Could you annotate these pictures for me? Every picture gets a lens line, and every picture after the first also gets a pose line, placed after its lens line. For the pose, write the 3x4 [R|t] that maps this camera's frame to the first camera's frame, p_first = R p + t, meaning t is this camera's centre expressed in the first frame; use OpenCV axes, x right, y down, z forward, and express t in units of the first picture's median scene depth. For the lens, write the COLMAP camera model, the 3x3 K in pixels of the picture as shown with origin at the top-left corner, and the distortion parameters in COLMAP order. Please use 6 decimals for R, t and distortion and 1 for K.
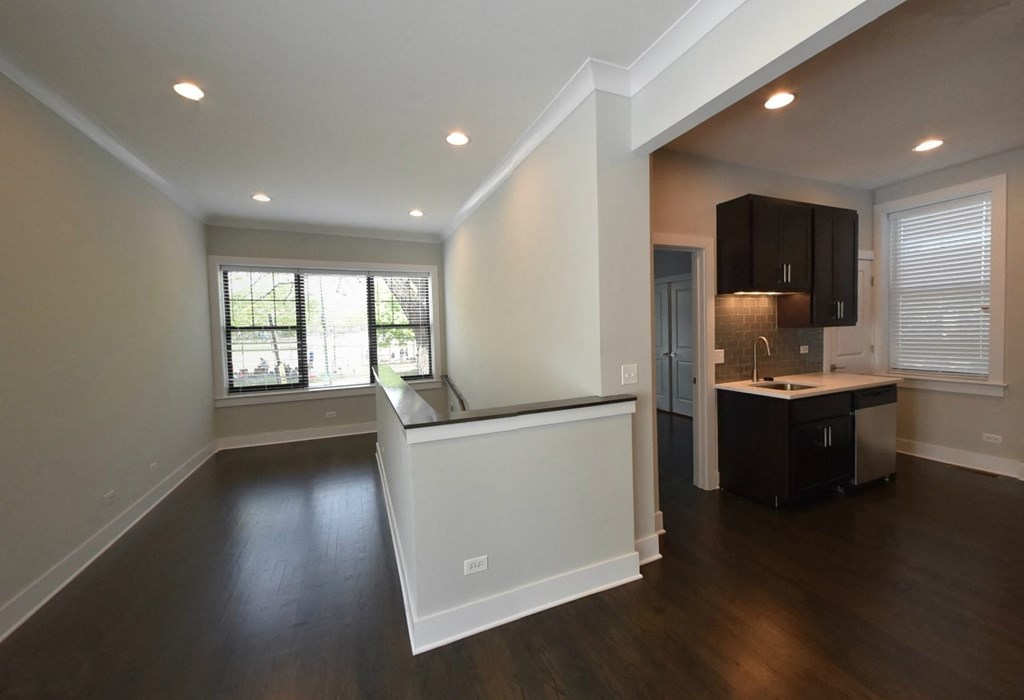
lens RADIAL K [[396.1, 0, 517.8], [0, 396.1, 349.6], [0, 0, 1]] dist [0.000423, 0.000020]
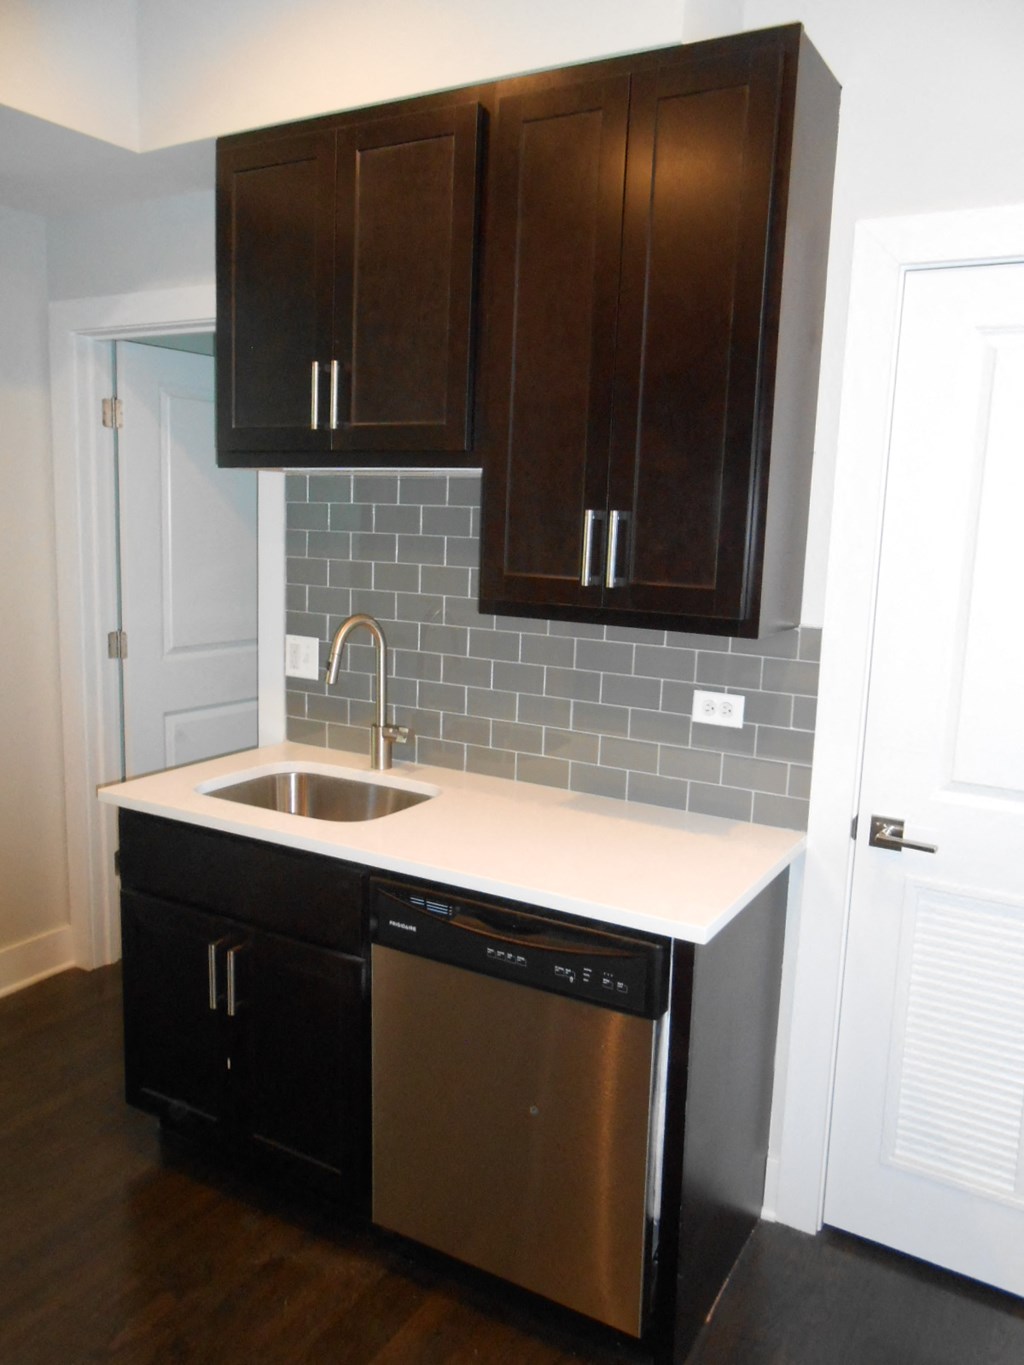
lens RADIAL K [[1059.0, 0, 514.1], [0, 1059.0, 673.2], [0, 0, 1]] dist [-0.005320, 0.001112]
pose [[0.604510, 0.171412, -0.777936, 1.292081], [-0.094599, 0.985111, 0.143552, -0.112462], [0.790960, -0.013187, 0.611725, 0.603070]]
